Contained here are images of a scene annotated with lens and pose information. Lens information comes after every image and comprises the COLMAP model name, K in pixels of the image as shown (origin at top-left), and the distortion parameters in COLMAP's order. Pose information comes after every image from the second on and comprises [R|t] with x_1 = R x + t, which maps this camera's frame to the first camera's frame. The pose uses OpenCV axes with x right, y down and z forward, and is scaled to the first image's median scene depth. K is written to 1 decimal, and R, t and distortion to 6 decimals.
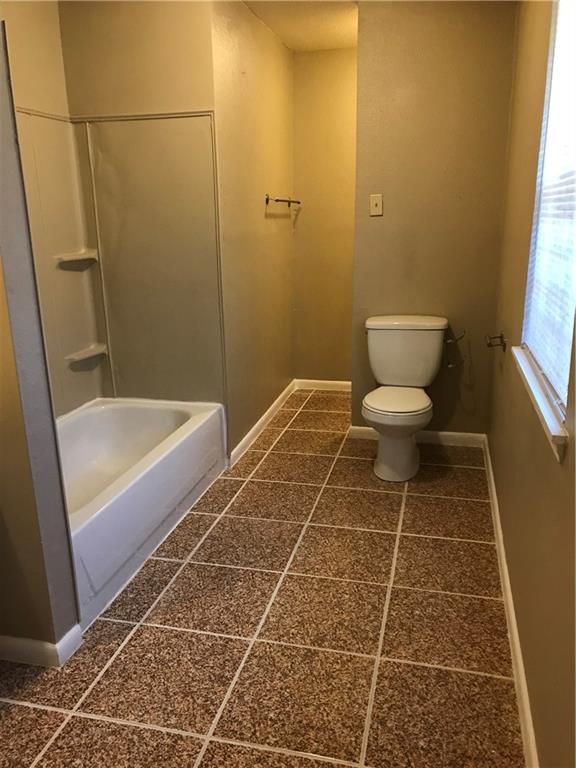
lens RADIAL K [[627.0, 0, 282.5], [0, 627.0, 384.7], [0, 0, 1]] dist [0.020956, -0.004052]
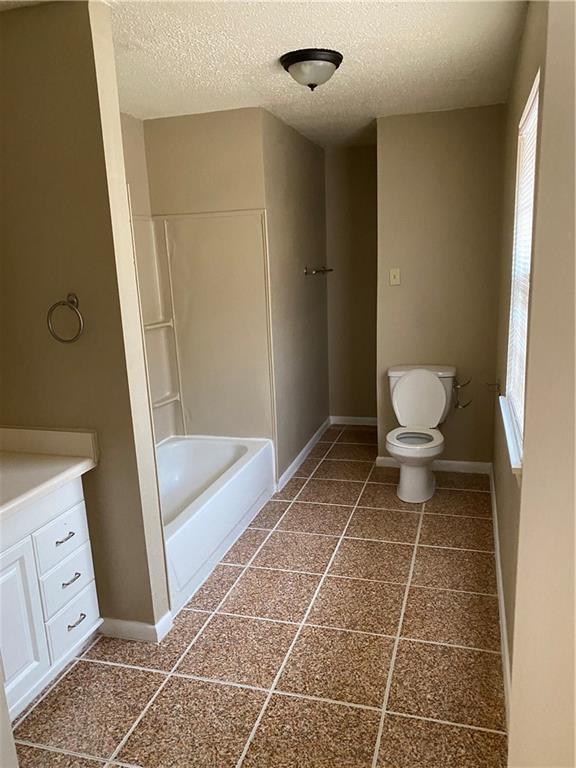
lens RADIAL K [[586.7, 0, 293.5], [0, 586.7, 387.8], [0, 0, 1]] dist [0.031258, -0.032022]
pose [[0.999078, -0.012100, -0.041190, -0.007165], [0.010283, 0.998976, -0.044059, -0.030439], [0.041681, 0.043595, 0.998179, -0.232299]]
